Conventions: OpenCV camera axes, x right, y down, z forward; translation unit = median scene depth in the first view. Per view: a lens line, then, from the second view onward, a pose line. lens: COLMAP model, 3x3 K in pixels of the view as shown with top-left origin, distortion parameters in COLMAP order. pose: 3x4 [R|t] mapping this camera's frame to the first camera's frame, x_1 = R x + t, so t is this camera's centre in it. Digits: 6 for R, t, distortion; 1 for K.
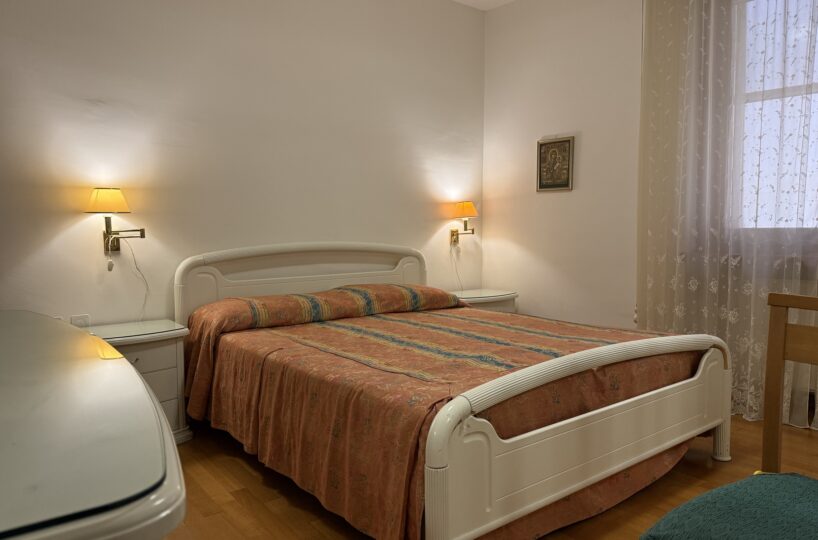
lens RADIAL K [[568.8, 0, 409.9], [0, 568.8, 268.1], [0, 0, 1]] dist [0.075867, -0.107032]
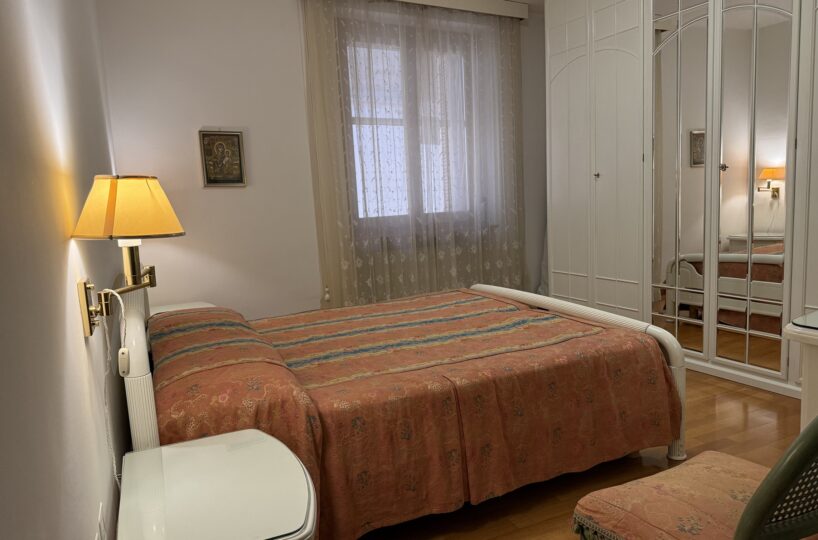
lens RADIAL K [[568.8, 0, 413.1], [0, 568.8, 271.8], [0, 0, 1]] dist [0.075867, -0.107032]
pose [[0.209898, -0.131341, 0.968861, -0.623844], [0.115476, 0.987331, 0.108828, -0.065132], [-0.970880, 0.089038, 0.222406, 0.512603]]
